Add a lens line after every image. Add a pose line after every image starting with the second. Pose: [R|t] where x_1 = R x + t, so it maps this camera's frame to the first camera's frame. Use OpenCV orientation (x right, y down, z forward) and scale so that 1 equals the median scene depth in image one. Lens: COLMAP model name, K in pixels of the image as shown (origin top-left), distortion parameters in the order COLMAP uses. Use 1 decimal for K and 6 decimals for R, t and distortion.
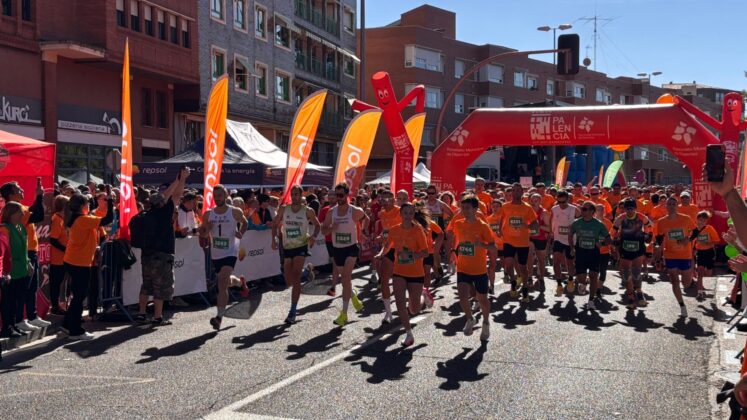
lens RADIAL K [[993.2, 0, 373.5], [0, 993.2, 210.0], [0, 0, 1]] dist [0.166613, -0.724266]
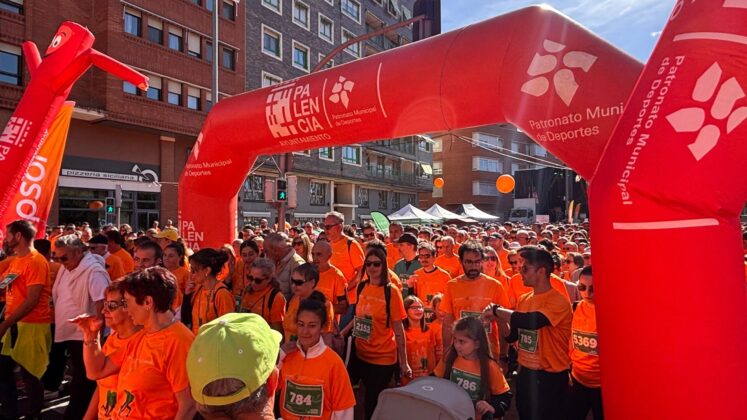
lens RADIAL K [[441.6, 0, 373.5], [0, 441.6, 210.0], [0, 0, 1]] dist [0.007173, -0.002687]
pose [[0.949317, -0.006689, -0.314249, 0.214817], [-0.008963, 0.998791, -0.048335, -0.016597], [0.314192, 0.048701, 0.948109, 0.608410]]
